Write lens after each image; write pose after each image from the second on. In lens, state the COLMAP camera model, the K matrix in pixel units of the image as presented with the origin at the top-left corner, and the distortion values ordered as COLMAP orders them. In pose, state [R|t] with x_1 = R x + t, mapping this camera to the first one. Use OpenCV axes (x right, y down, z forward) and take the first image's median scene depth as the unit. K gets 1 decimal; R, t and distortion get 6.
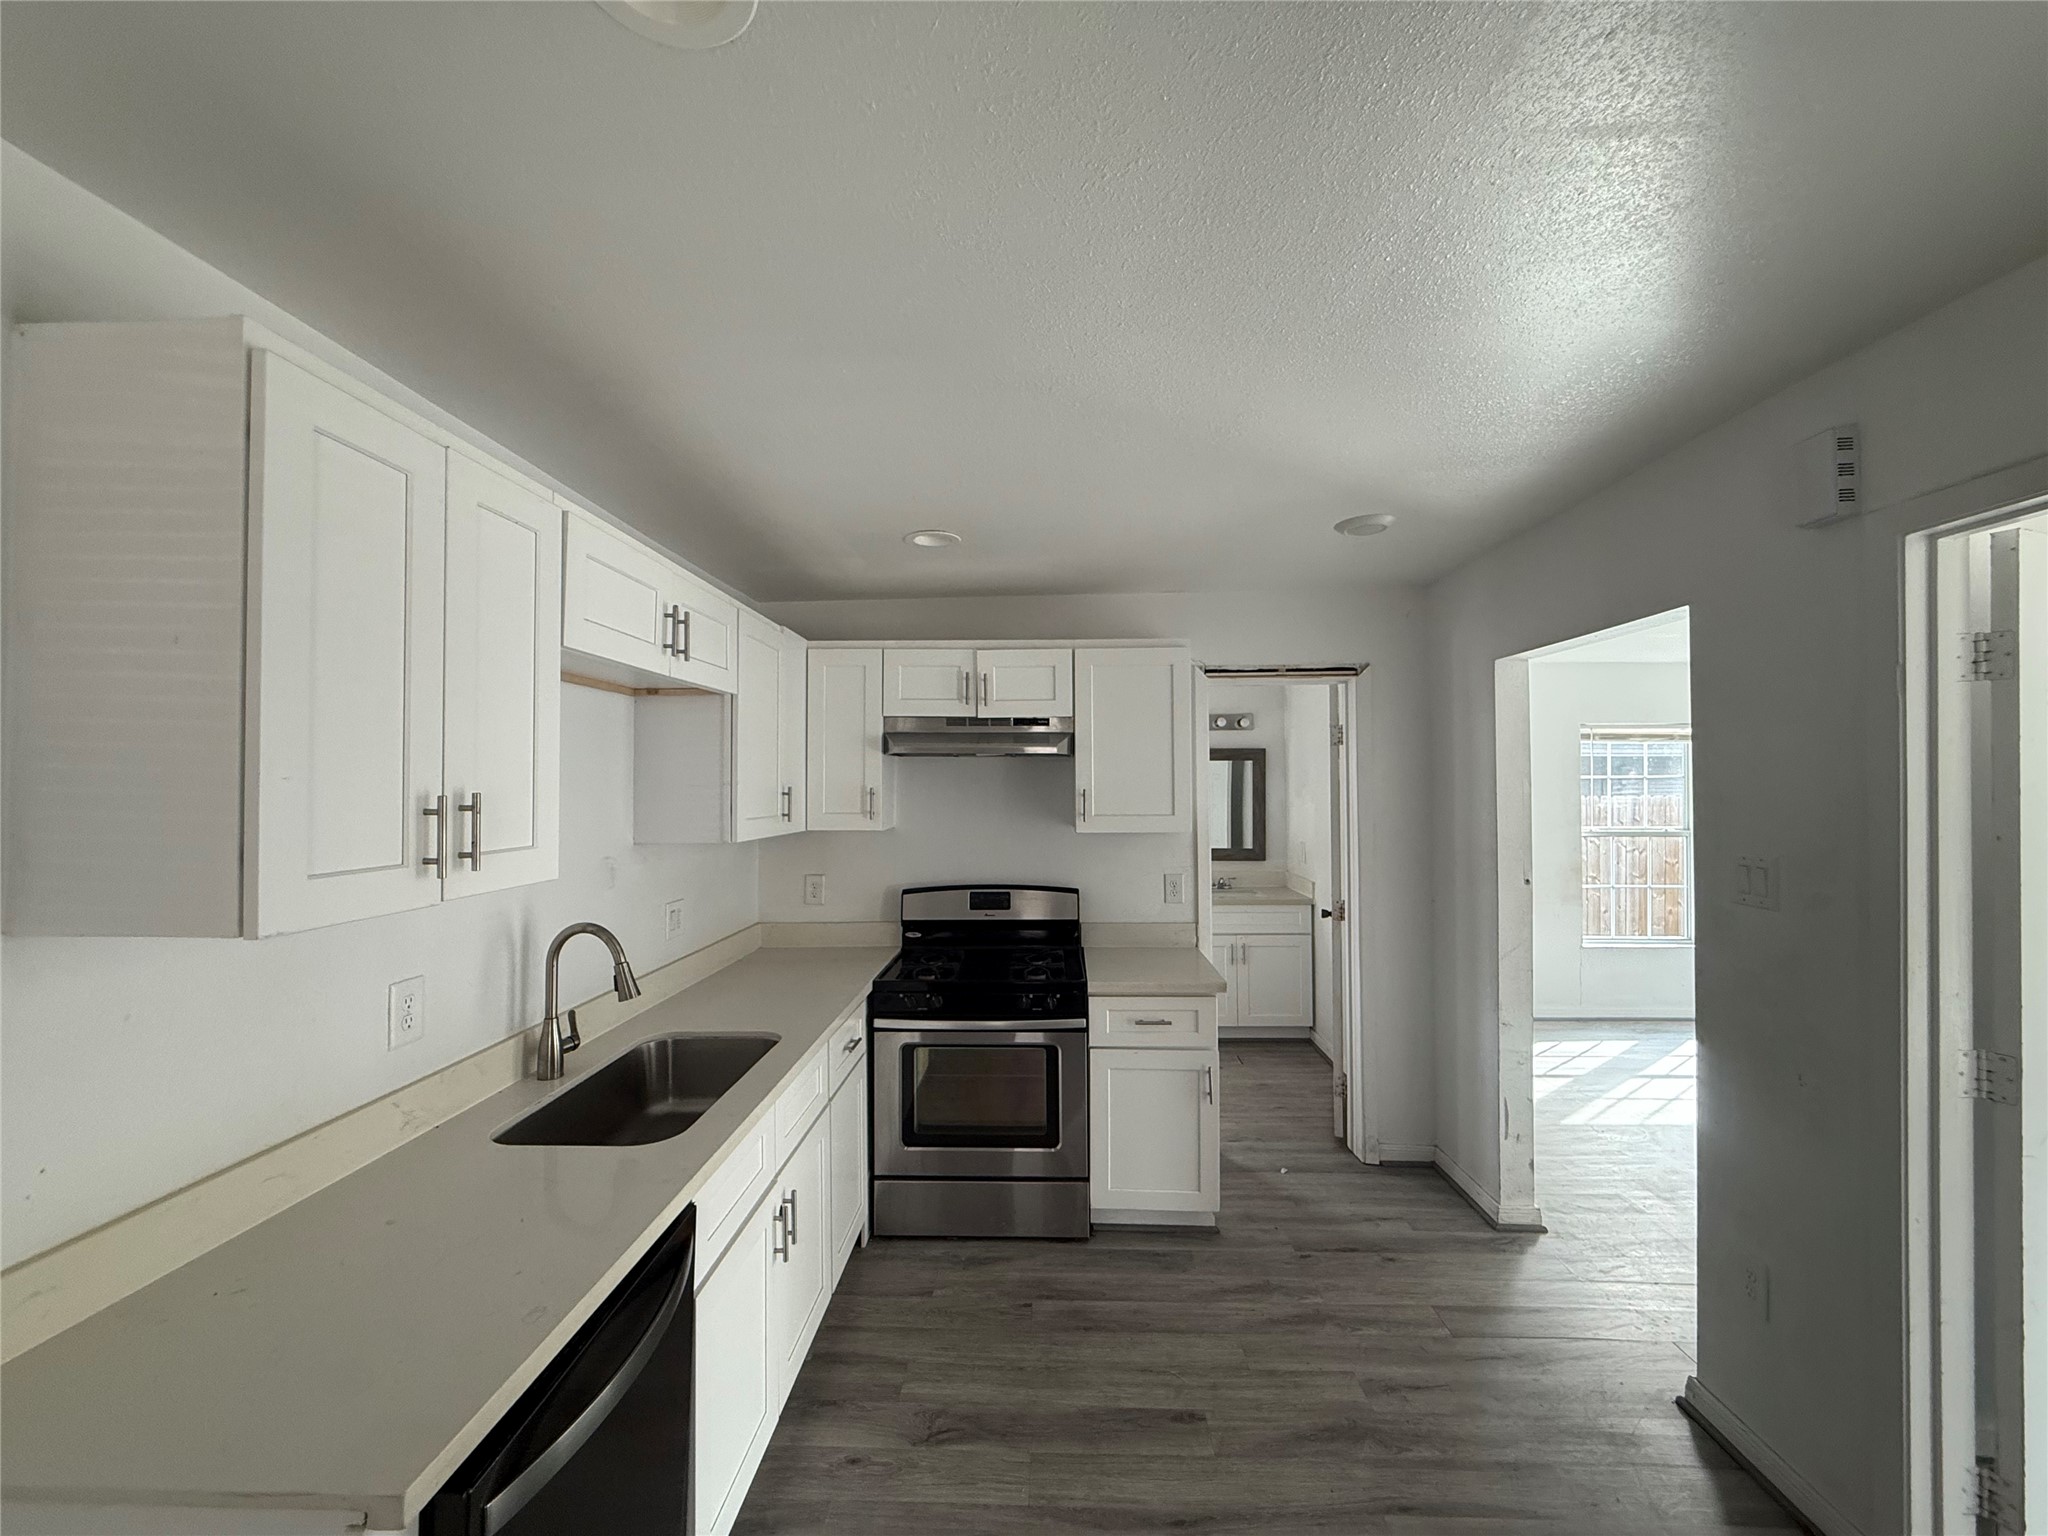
lens RADIAL K [[818.0, 0, 1018.3], [0, 818.0, 768.2], [0, 0, 1]] dist [0.000456, -0.000409]
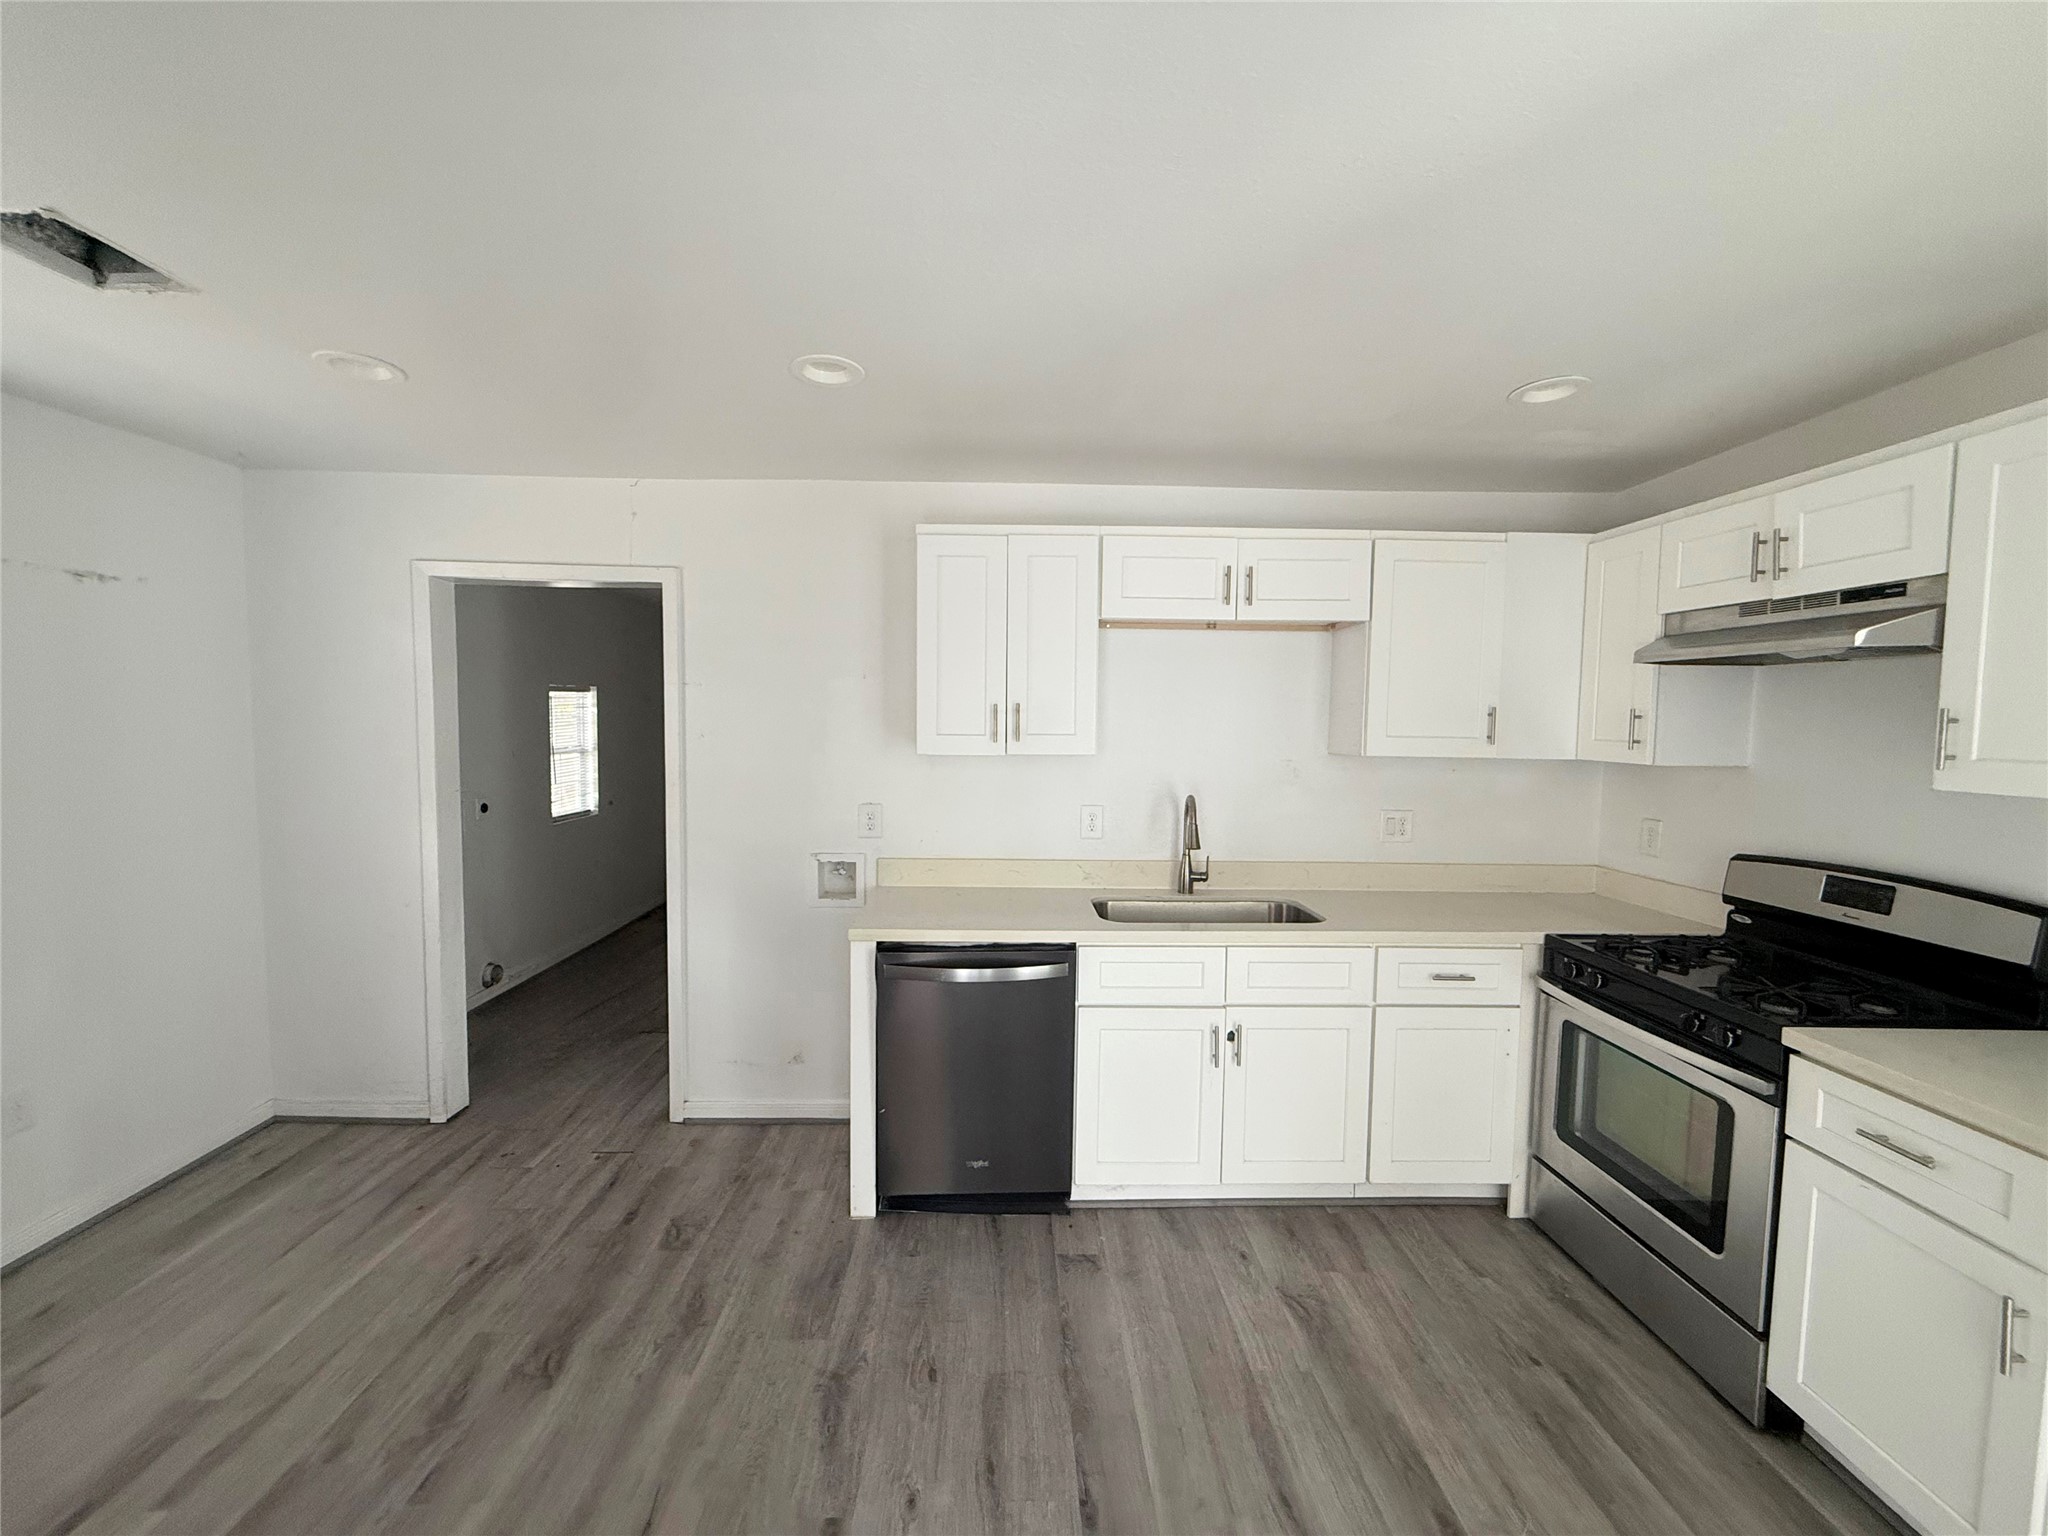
lens RADIAL K [[818.0, 0, 1018.3], [0, 818.0, 768.2], [0, 0, 1]] dist [0.000456, -0.000409]
pose [[0.063904, 0.062947, -0.995969, 0.660894], [0.007558, 0.997950, 0.063557, 0.030774], [0.997927, -0.011589, 0.063298, 0.419482]]
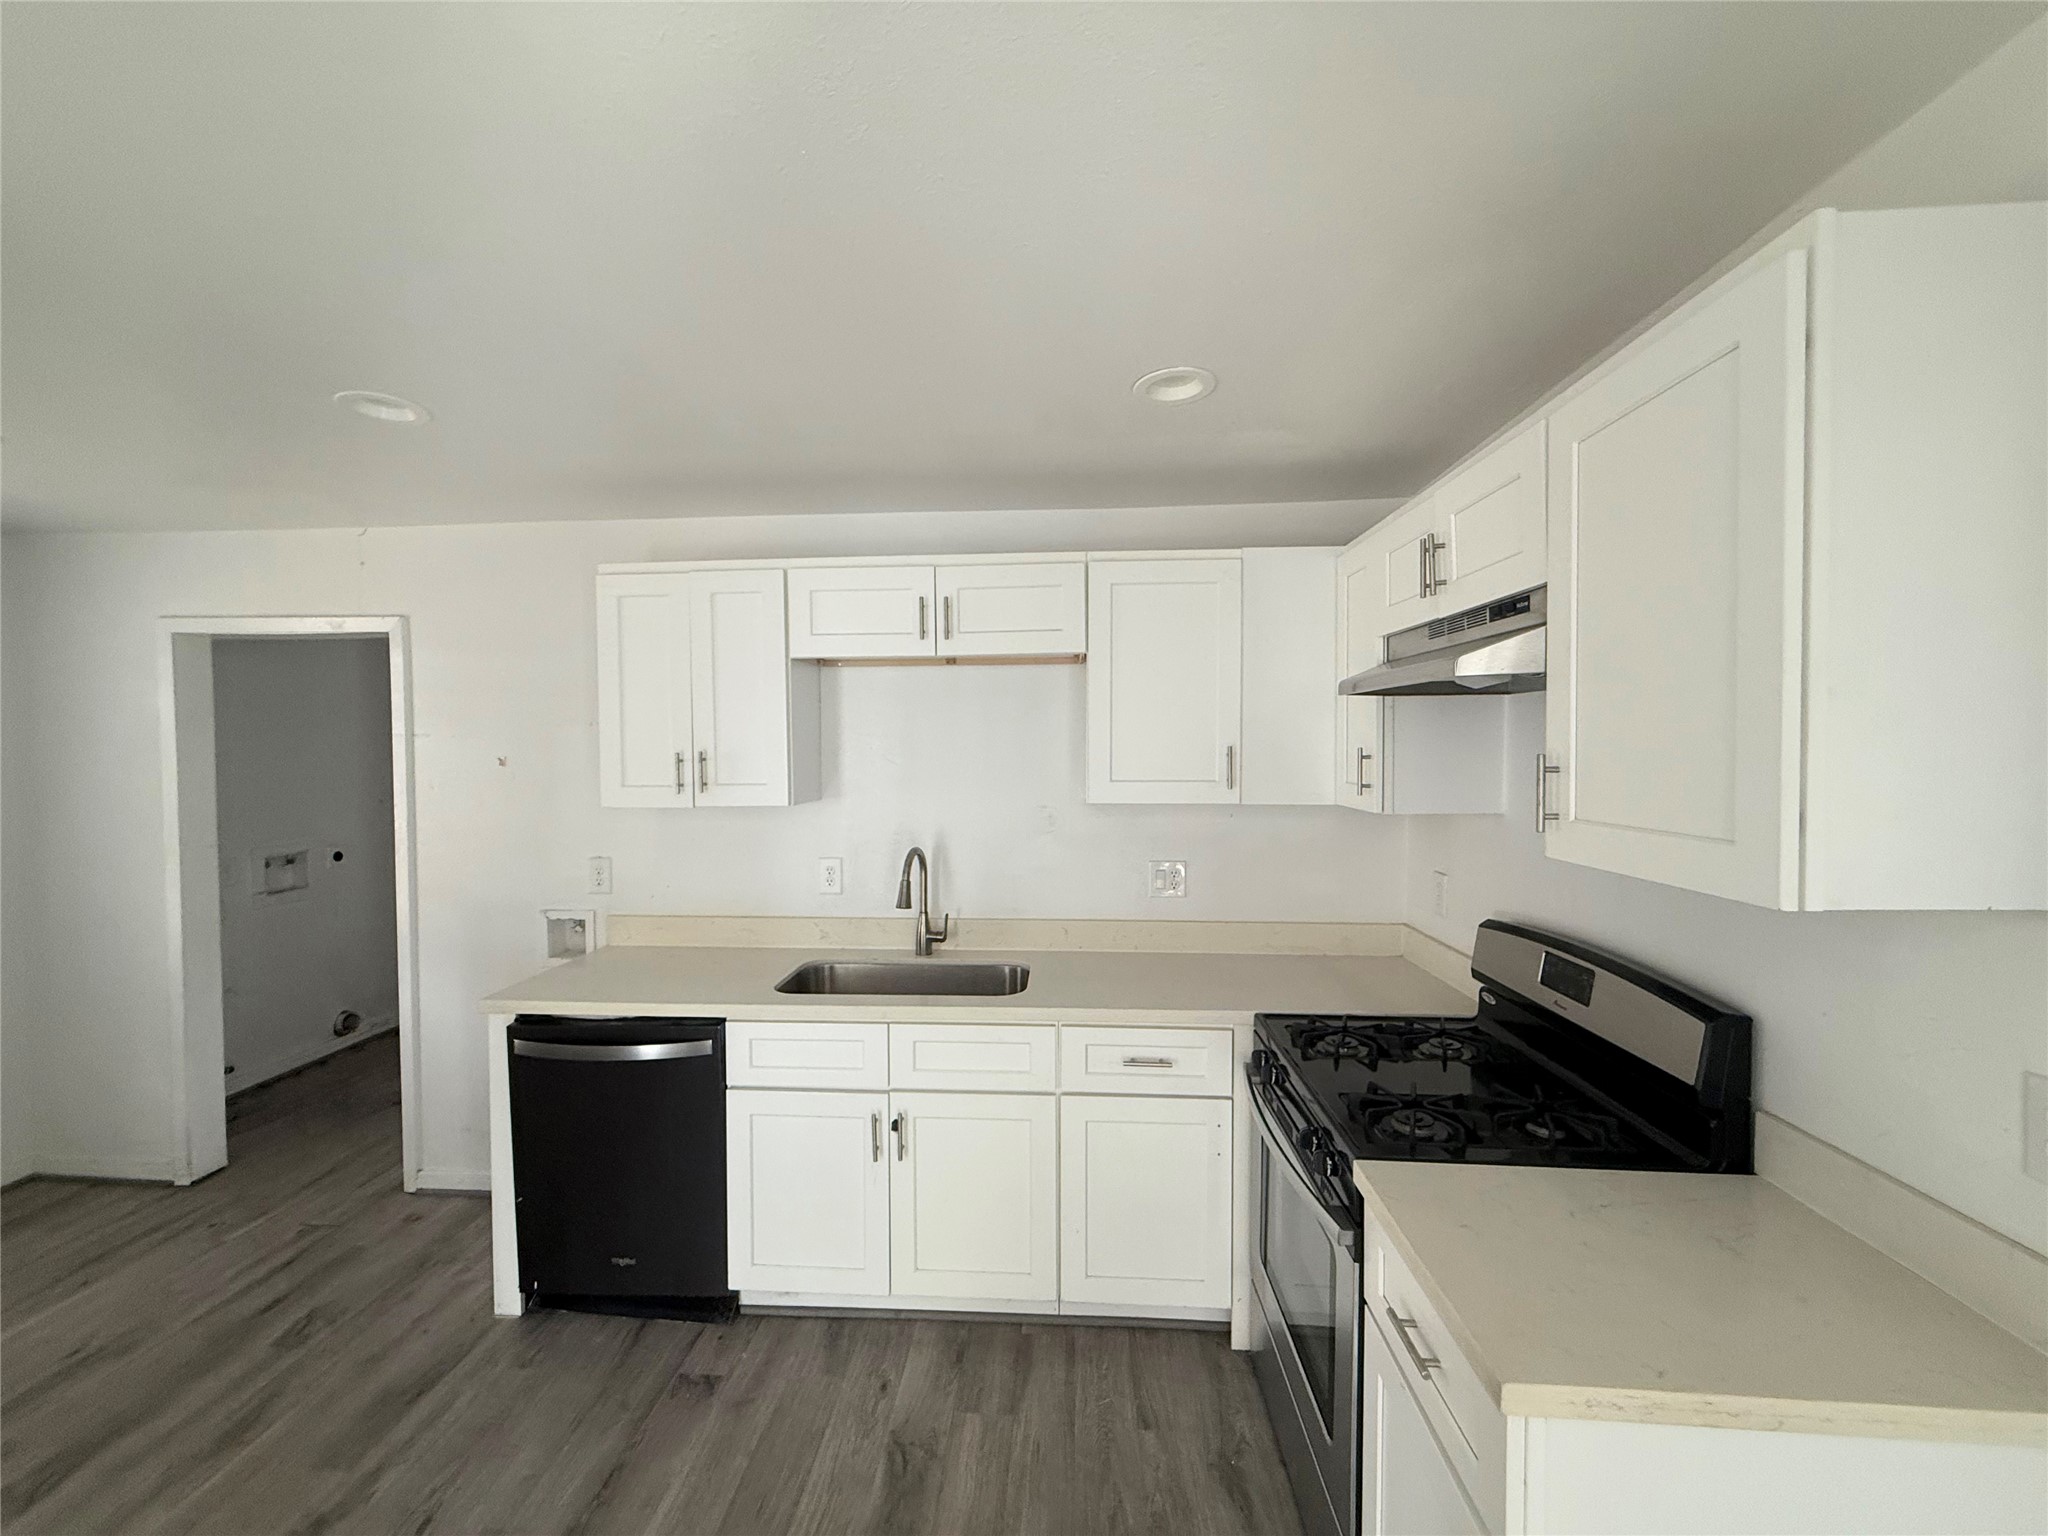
lens RADIAL K [[818.0, 0, 1018.3], [0, 818.0, 768.2], [0, 0, 1]] dist [0.000456, -0.000409]
pose [[-0.024960, 0.029302, -0.999259, 0.579664], [0.025433, 0.999265, 0.028667, 0.016900], [0.999365, -0.024698, -0.025687, 0.856237]]
